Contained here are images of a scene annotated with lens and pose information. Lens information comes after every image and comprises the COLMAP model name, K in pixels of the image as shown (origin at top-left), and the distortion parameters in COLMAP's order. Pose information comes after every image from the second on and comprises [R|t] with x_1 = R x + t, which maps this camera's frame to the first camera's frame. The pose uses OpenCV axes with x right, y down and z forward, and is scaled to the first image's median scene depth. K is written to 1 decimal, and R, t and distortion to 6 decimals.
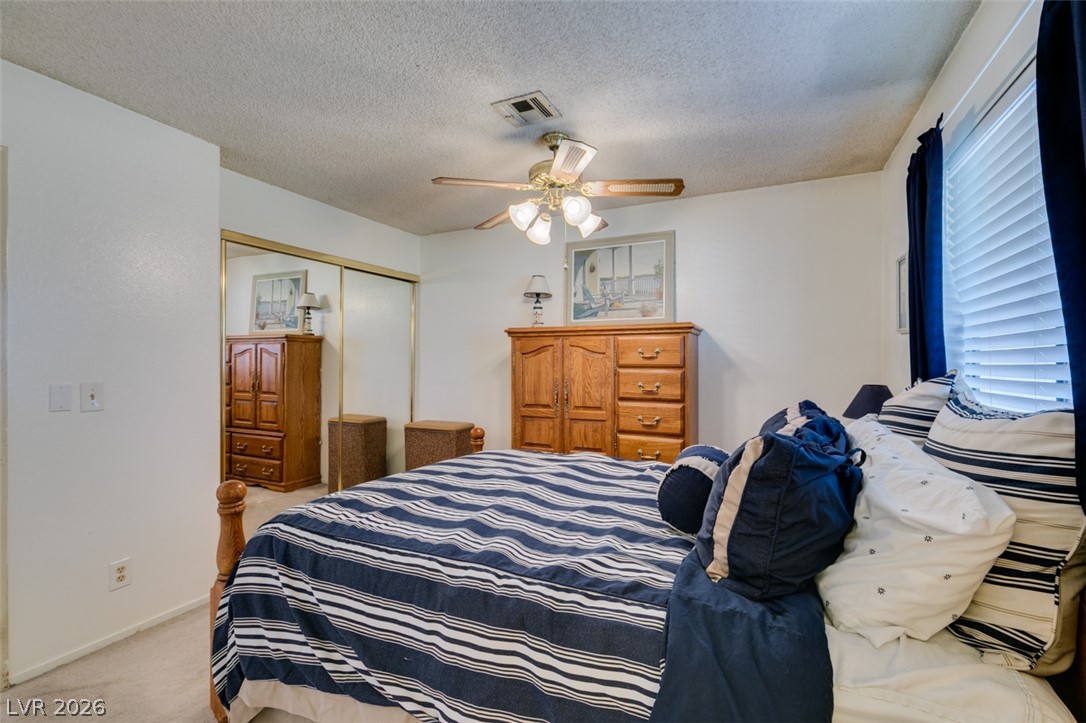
lens RADIAL K [[485.5, 0, 544.4], [0, 485.5, 361.2], [0, 0, 1]] dist [-0.001950, -0.000139]
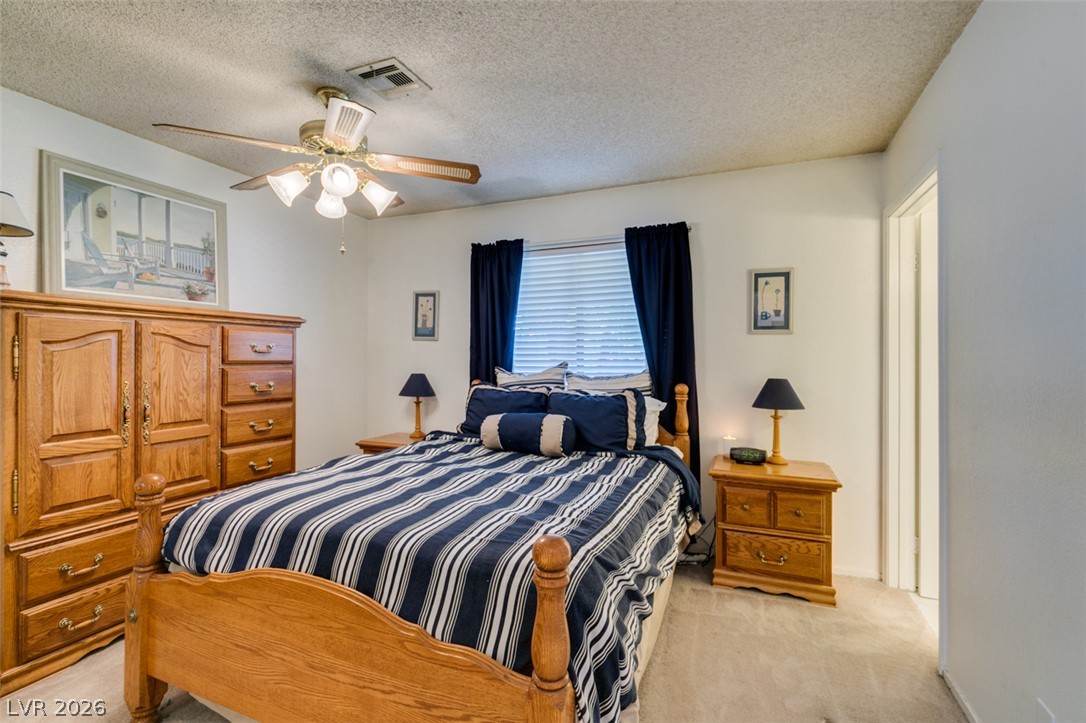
lens RADIAL K [[485.5, 0, 544.1], [0, 485.5, 360.8], [0, 0, 1]] dist [-0.001950, -0.000139]
pose [[-0.037089, -0.001375, 0.999311, -0.613251], [-0.003210, 0.999994, 0.001256, 0.002932], [-0.999307, -0.003161, -0.037093, 0.481802]]
